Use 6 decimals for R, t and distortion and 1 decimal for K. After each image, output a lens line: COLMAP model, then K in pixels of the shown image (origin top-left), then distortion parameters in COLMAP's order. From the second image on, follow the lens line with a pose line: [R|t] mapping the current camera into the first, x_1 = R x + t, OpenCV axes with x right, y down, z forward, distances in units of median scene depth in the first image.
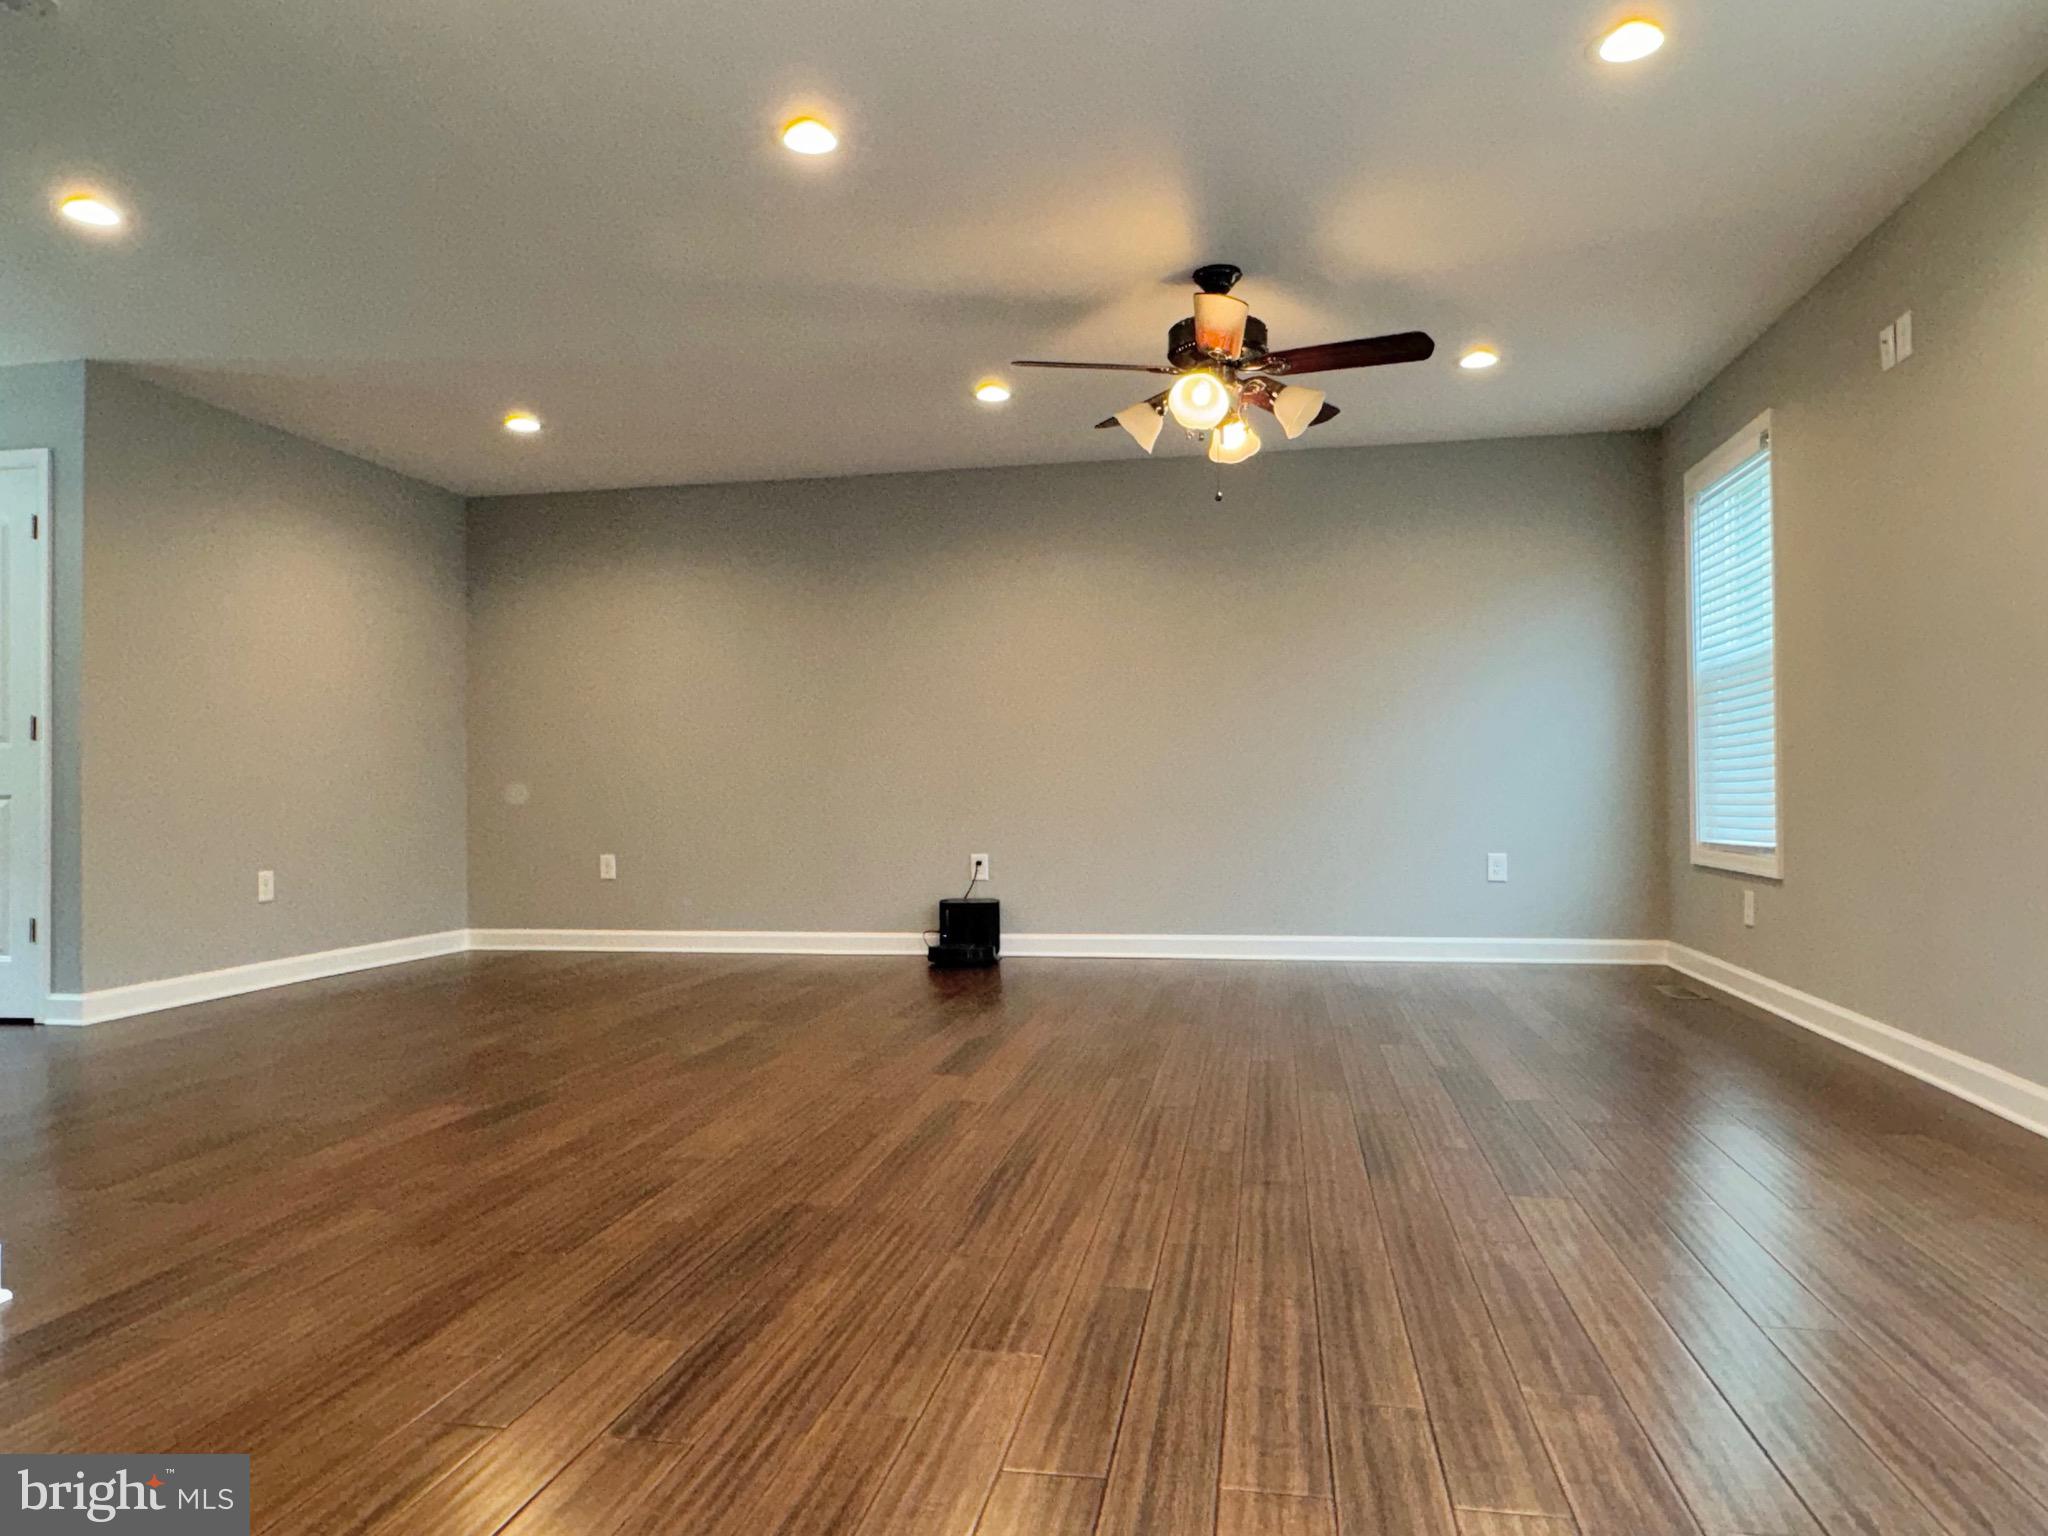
lens RADIAL K [[1321.9, 0, 1030.2], [0, 1321.9, 779.1], [0, 0, 1]] dist [0.005177, 0.002780]
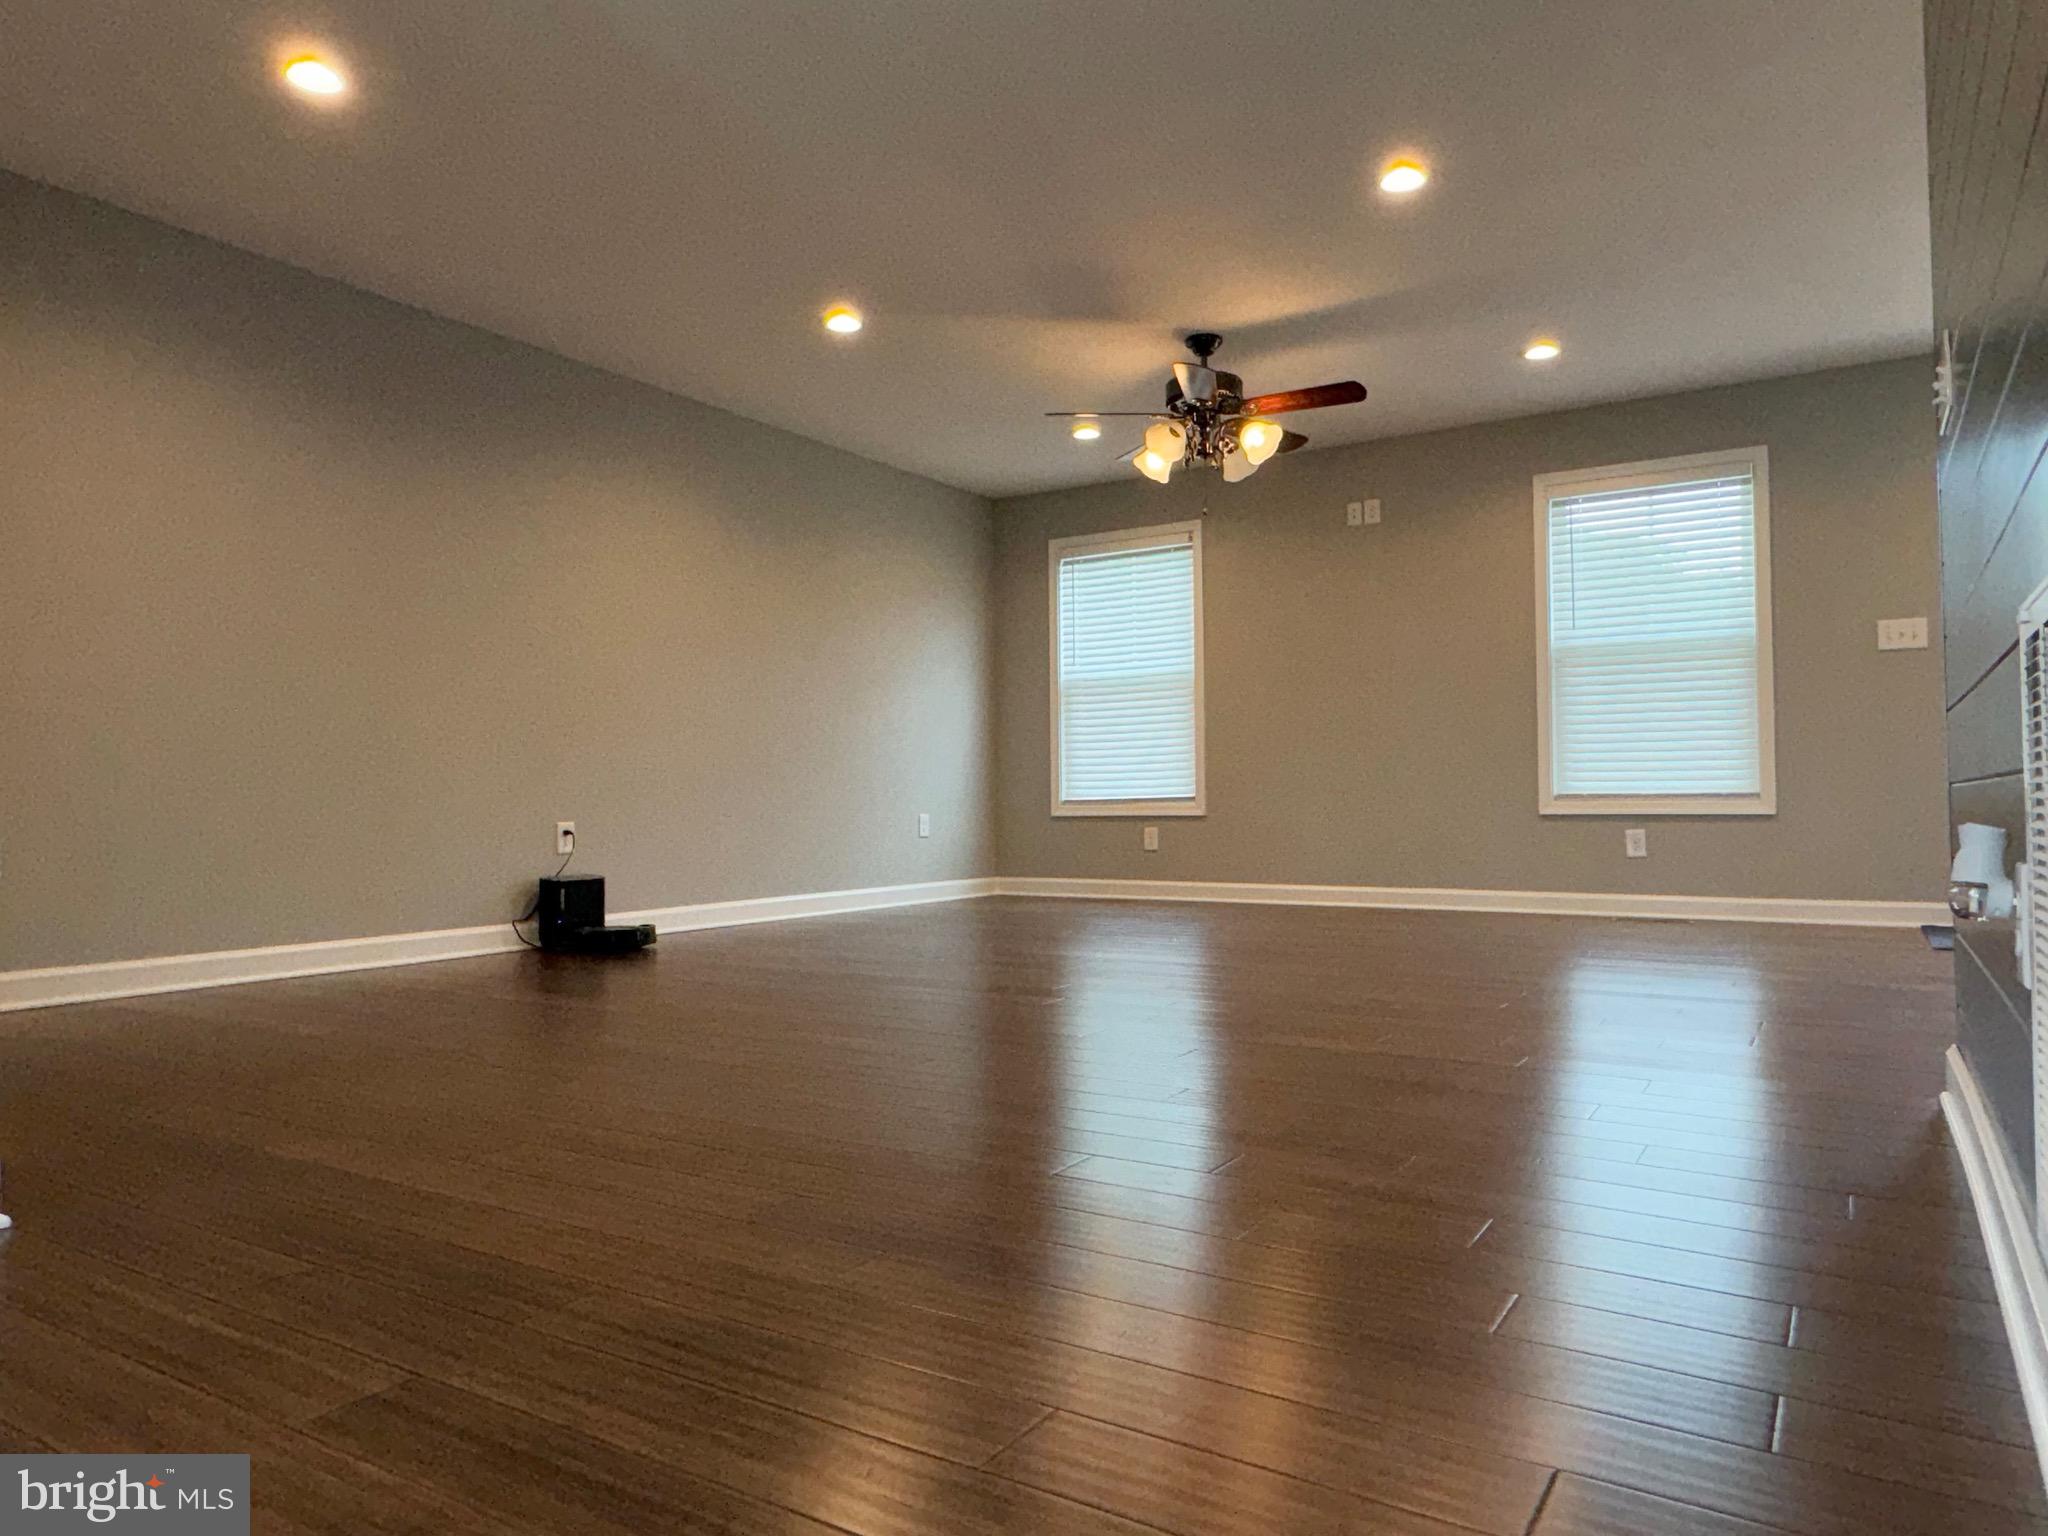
lens RADIAL K [[1321.9, 0, 1025.6], [0, 1321.9, 770.3], [0, 0, 1]] dist [0.005177, 0.002780]
pose [[0.373302, 0.028243, 0.927280, -0.755718], [-0.003981, 0.999576, -0.028842, 0.051712], [-0.927701, 0.007076, 0.373257, 0.466577]]
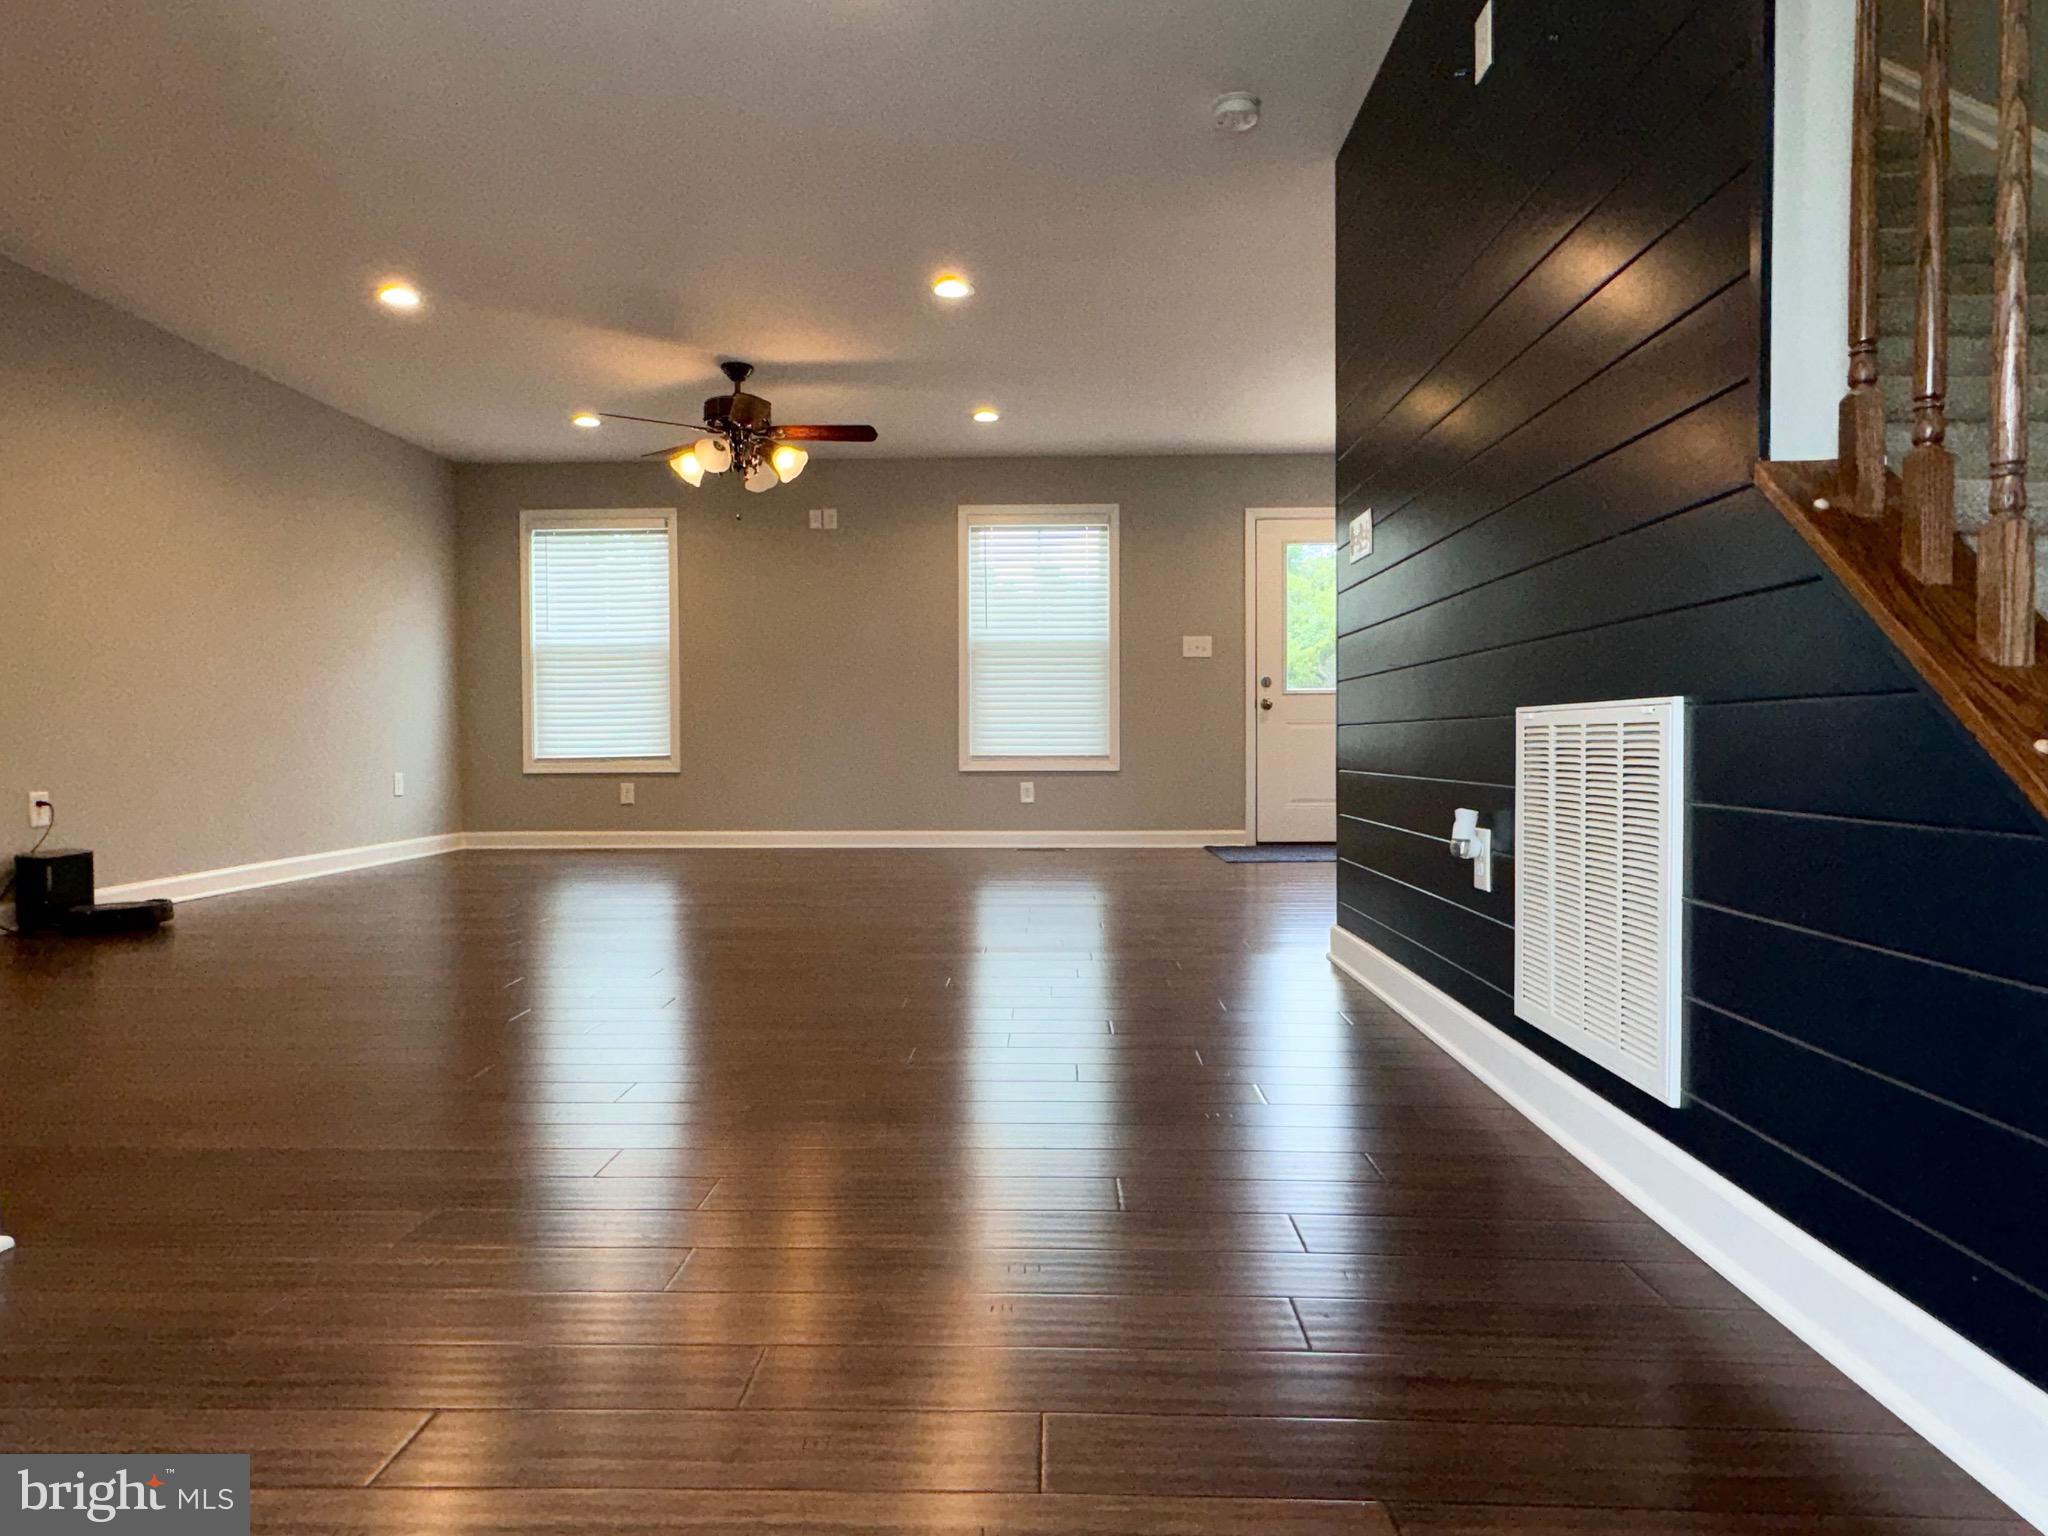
lens RADIAL K [[1203.5, 0, 1013.7], [0, 1203.5, 764.0], [0, 0, 1]] dist [-0.002516, -0.001632]
pose [[-0.143265, -0.009868, 0.989635, -0.853638], [-0.004603, 0.999946, 0.009304, 0.035477], [-0.989674, -0.003222, -0.143303, 0.603789]]
